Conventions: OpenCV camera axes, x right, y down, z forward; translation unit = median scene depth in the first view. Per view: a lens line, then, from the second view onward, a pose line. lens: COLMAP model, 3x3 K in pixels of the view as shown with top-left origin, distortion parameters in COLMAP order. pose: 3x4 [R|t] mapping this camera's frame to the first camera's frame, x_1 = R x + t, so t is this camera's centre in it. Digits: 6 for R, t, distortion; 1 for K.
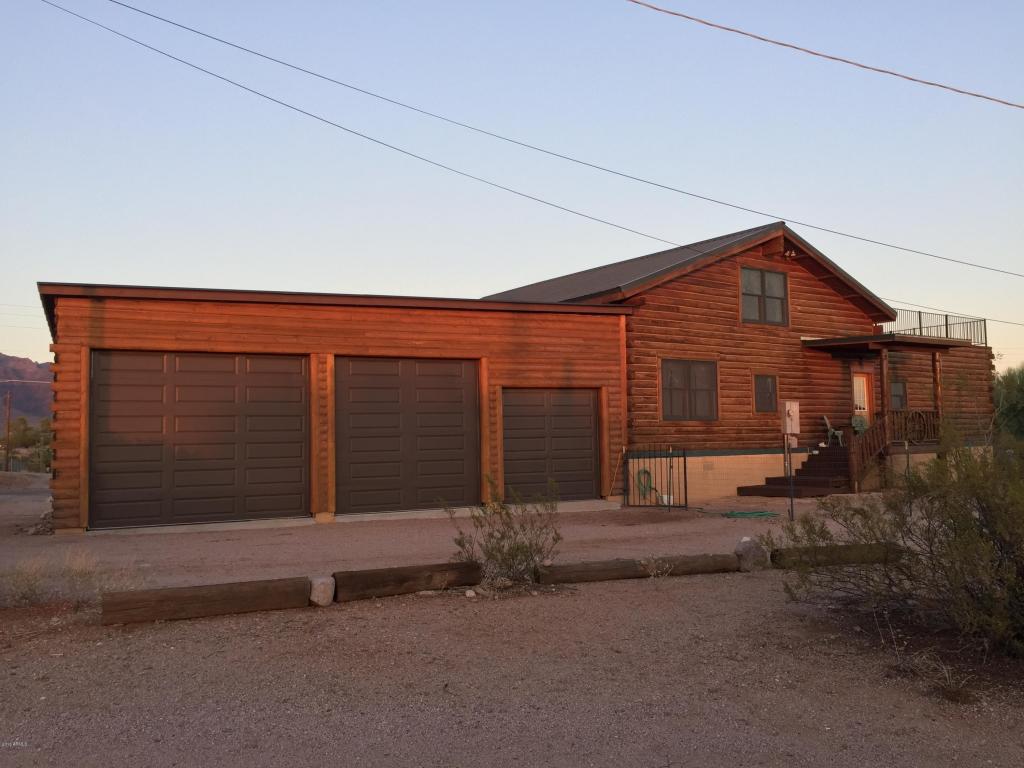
lens RADIAL K [[872.8, 0, 512.3], [0, 872.8, 382.2], [0, 0, 1]] dist [0.081328, -0.109654]
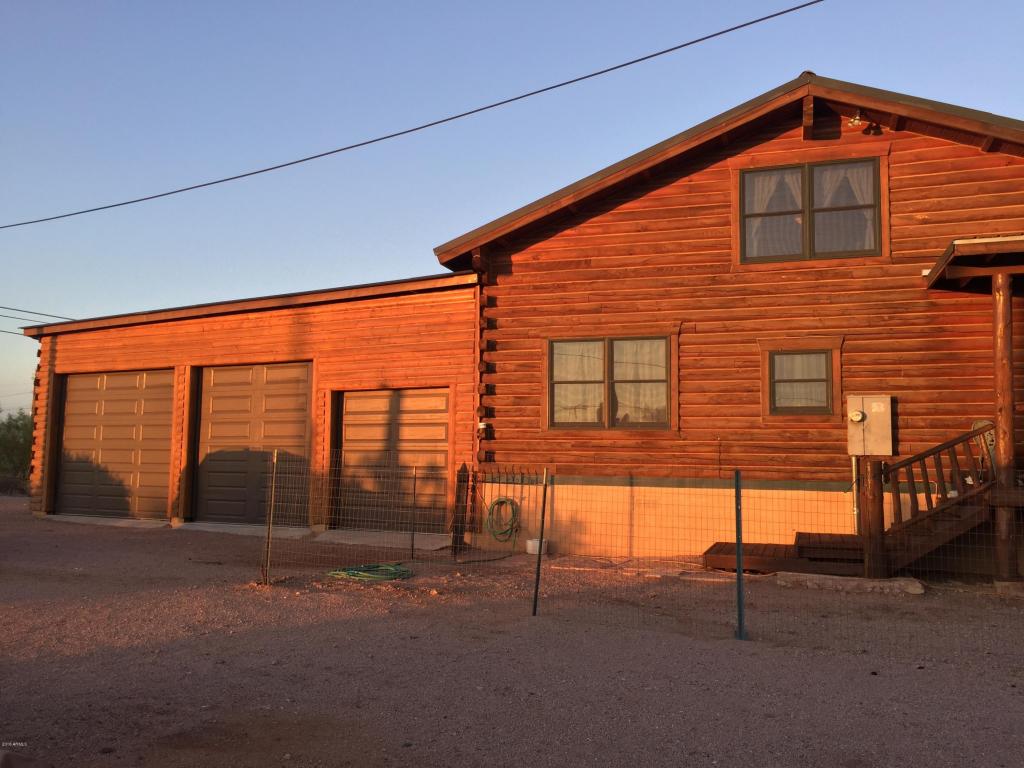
lens RADIAL K [[872.8, 0, 512.3], [0, 872.8, 382.2], [0, 0, 1]] dist [0.081328, -0.109654]
pose [[0.579137, -0.047965, -0.813818, 0.681003], [0.029913, 0.998846, -0.037584, 0.030010], [0.814681, -0.002577, 0.579903, 0.555768]]
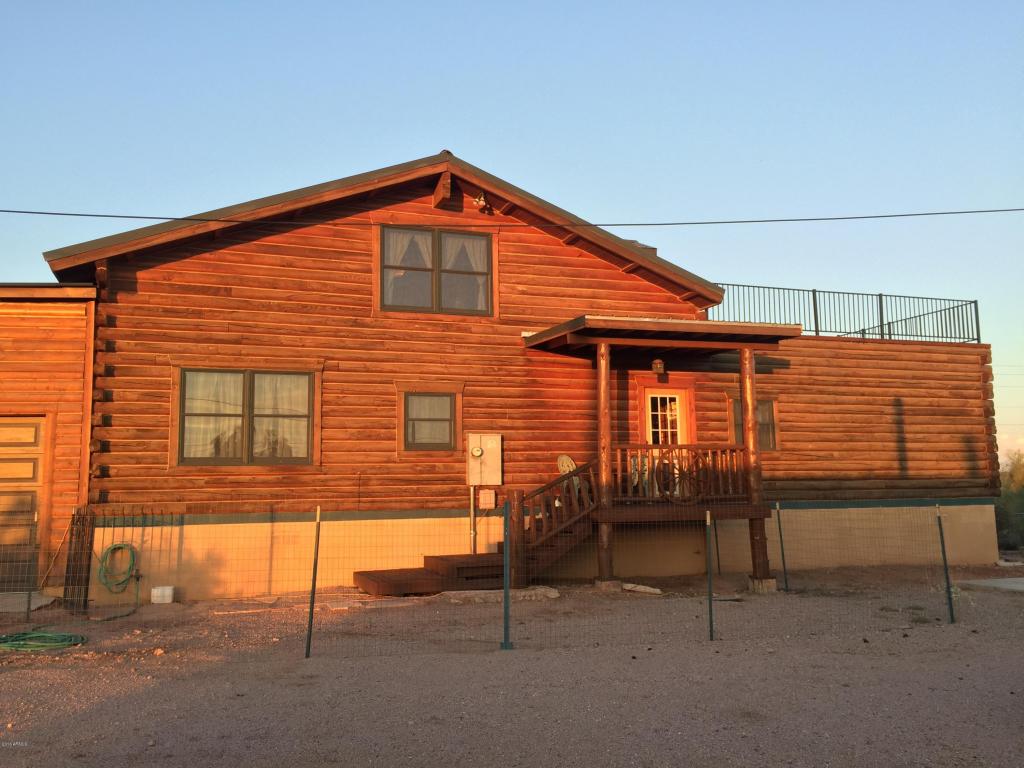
lens RADIAL K [[872.8, 0, 512.3], [0, 872.8, 382.2], [0, 0, 1]] dist [0.081328, -0.109654]
pose [[0.955748, -0.030935, -0.292557, 0.563896], [0.015661, 0.998396, -0.054407, 0.021003], [0.293771, 0.047418, 0.954699, 0.441099]]
